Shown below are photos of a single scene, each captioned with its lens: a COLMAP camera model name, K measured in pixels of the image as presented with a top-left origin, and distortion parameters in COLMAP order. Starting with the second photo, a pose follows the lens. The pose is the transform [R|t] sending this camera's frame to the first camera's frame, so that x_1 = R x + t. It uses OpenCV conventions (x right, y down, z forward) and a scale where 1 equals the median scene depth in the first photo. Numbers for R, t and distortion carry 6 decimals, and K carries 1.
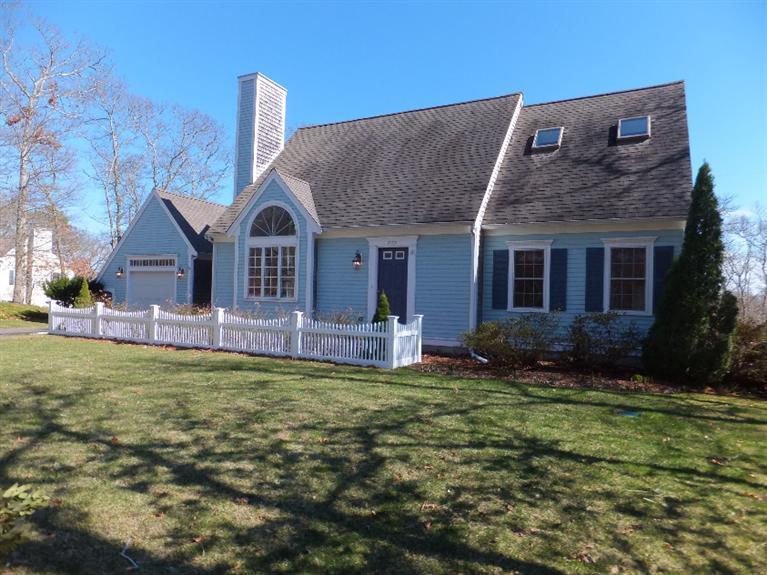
lens RADIAL K [[503.7, 0, 382.5], [0, 503.7, 295.1], [0, 0, 1]] dist [-0.033846, 0.011291]
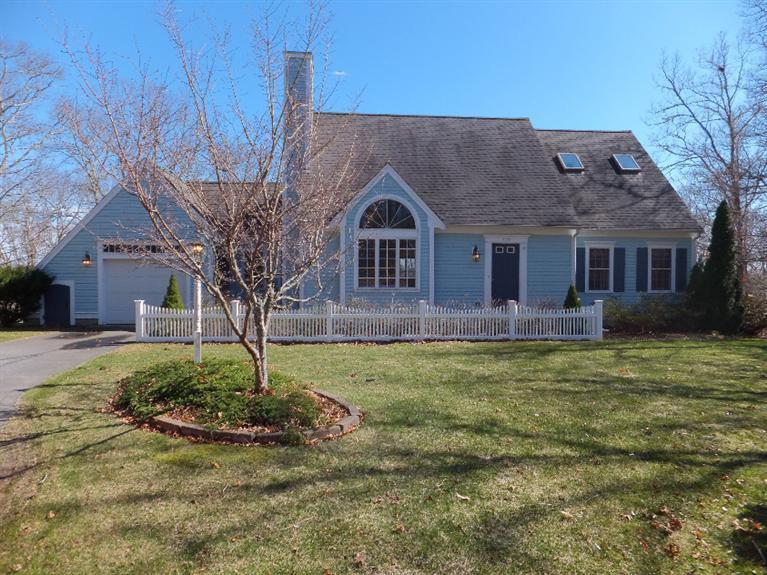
lens RADIAL K [[503.7, 0, 380.7], [0, 503.7, 284.6], [0, 0, 1]] dist [-0.033846, 0.011291]
pose [[0.849397, -0.030553, 0.526869, -0.795171], [0.015991, 0.999354, 0.032173, -0.036129], [-0.527512, -0.018902, 0.849337, 0.122500]]
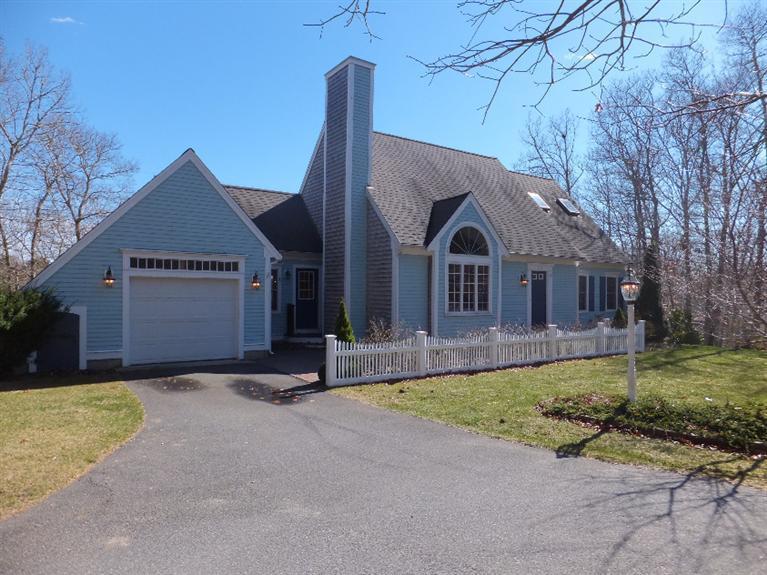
lens RADIAL K [[503.7, 0, 379.2], [0, 503.7, 283.2], [0, 0, 1]] dist [-0.033846, 0.011291]
pose [[0.477621, -0.006169, 0.878545, -1.277020], [-0.002544, 0.999961, 0.008404, -0.065889], [-0.878563, -0.006249, 0.477587, 0.664589]]
